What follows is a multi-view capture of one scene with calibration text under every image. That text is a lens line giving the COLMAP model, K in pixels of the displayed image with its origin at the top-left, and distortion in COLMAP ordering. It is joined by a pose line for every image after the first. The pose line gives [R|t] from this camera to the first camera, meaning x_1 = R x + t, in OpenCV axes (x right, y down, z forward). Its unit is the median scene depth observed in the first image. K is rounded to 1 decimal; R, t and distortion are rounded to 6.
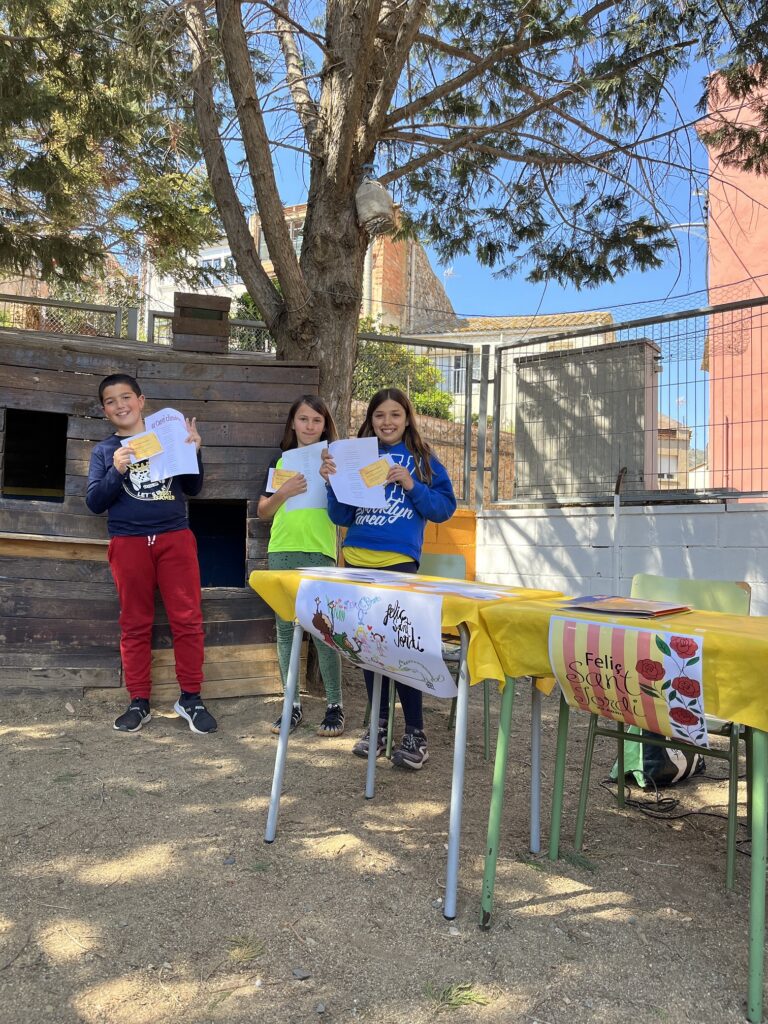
lens RADIAL K [[767.3, 0, 376.9], [0, 767.3, 506.3], [0, 0, 1]] dist [0.010962, 0.001486]
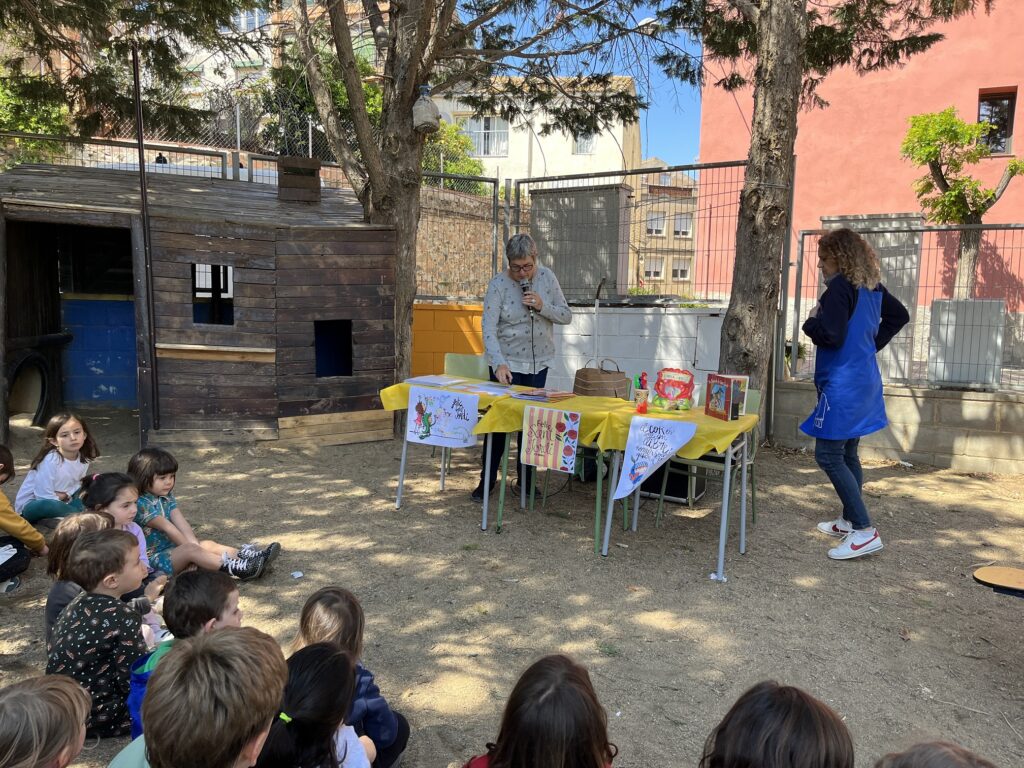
lens RADIAL K [[767.3, 0, 513.6], [0, 767.3, 386.8], [0, 0, 1]] dist [0.010962, 0.001486]
pose [[0.990528, -0.021369, 0.135641, -0.054610], [-0.002364, 0.985015, 0.172450, -0.133150], [-0.137294, -0.171137, 0.975634, -0.540903]]
